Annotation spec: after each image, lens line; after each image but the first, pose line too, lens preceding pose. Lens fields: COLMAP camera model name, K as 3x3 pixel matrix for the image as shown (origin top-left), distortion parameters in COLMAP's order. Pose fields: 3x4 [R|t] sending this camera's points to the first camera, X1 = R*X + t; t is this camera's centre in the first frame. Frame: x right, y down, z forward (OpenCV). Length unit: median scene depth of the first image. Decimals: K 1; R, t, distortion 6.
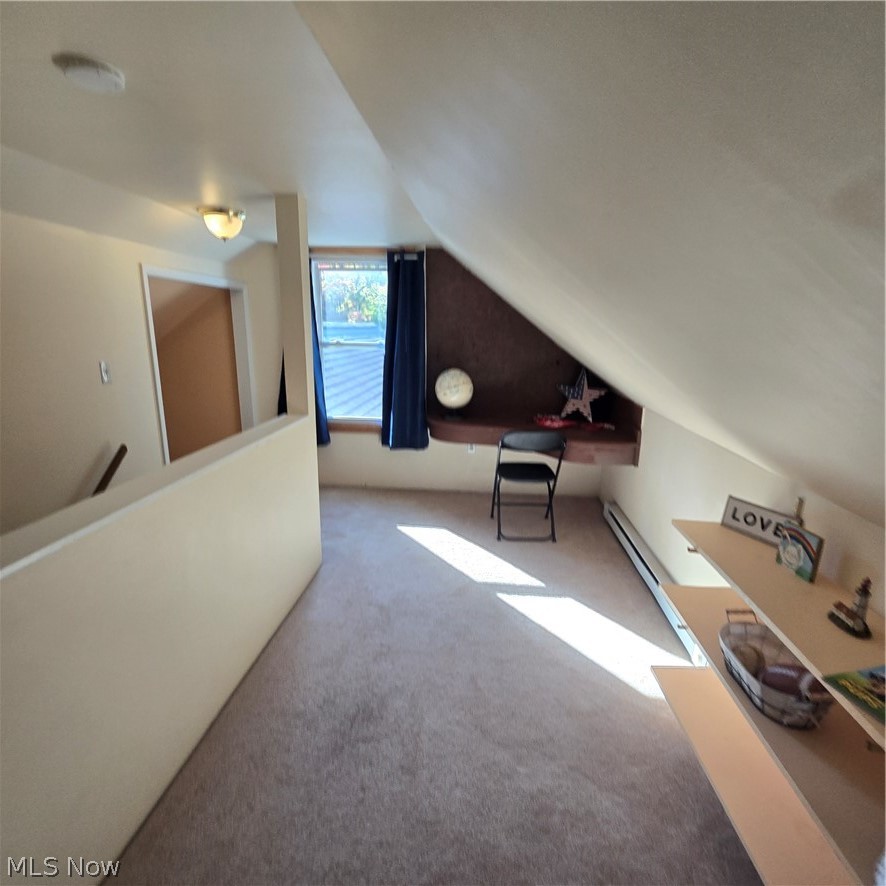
lens RADIAL K [[493.9, 0, 438.0], [0, 493.9, 458.0], [0, 0, 1]] dist [0.001993, -0.002537]
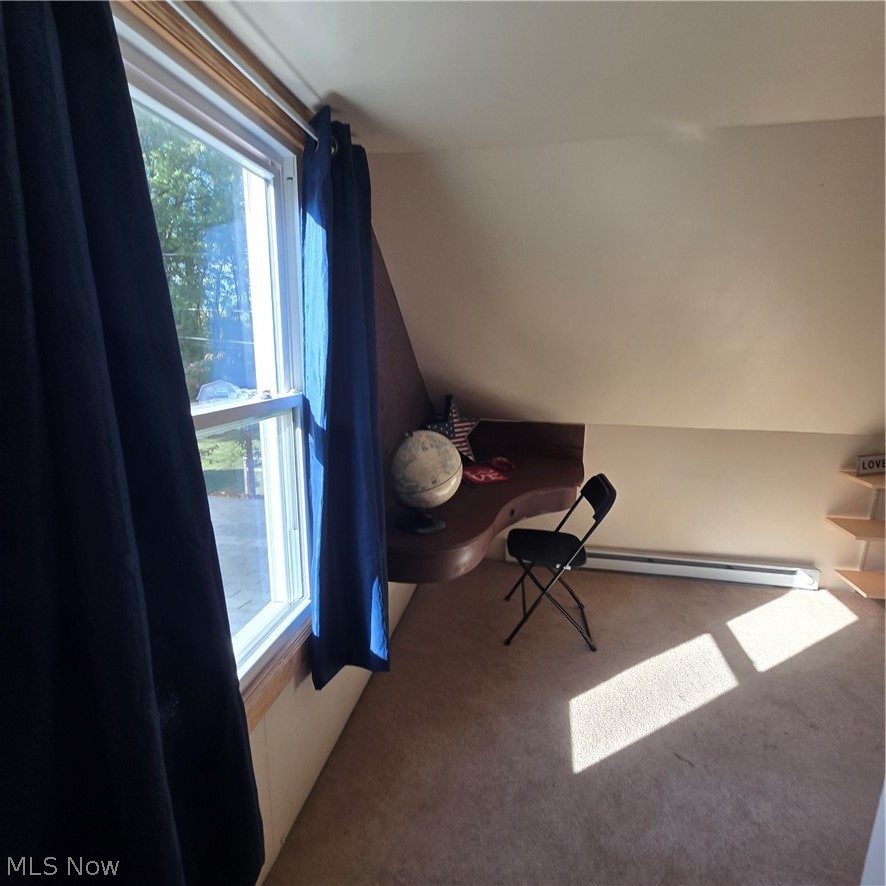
lens RADIAL K [[493.9, 0, 438.0], [0, 493.9, 458.0], [0, 0, 1]] dist [0.001993, -0.002537]
pose [[0.081261, -0.246666, 0.965687, -1.073975], [0.240821, 0.945044, 0.221129, -0.625401], [-0.967162, 0.214588, 0.136198, 2.313911]]
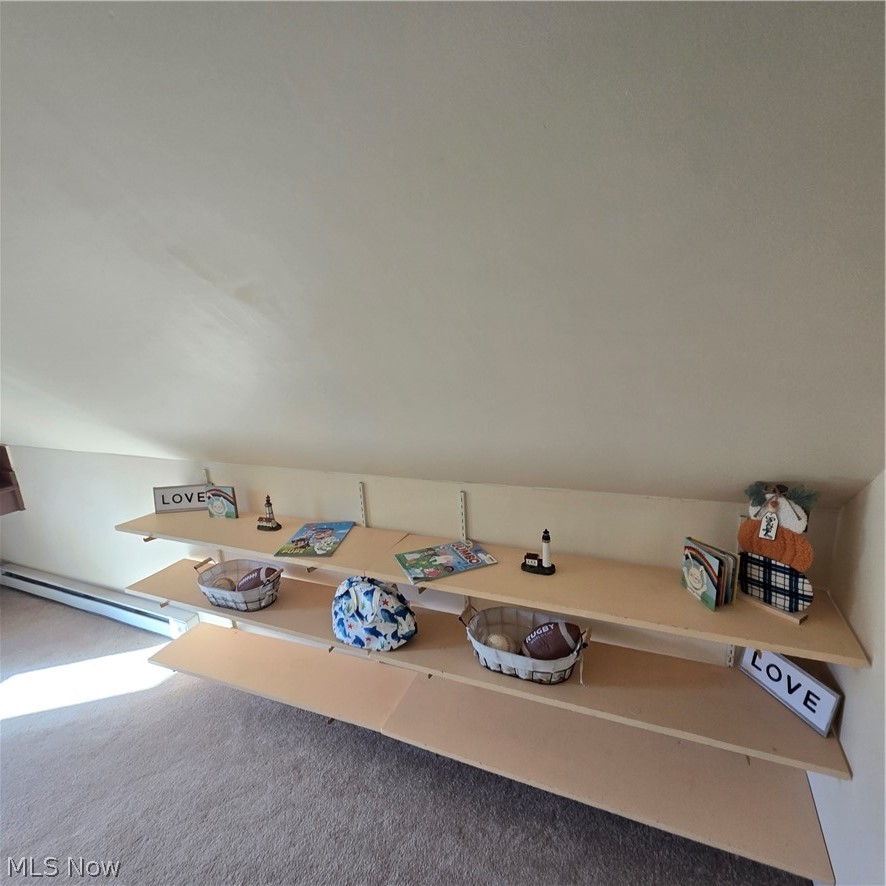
lens RADIAL K [[493.9, 0, 438.0], [0, 493.9, 458.0], [0, 0, 1]] dist [0.001993, -0.002537]
pose [[0.349380, -0.262553, 0.899444, -0.266390], [0.299312, 0.940916, 0.158394, 0.027794], [-0.887888, 0.213875, 0.407323, -0.138498]]
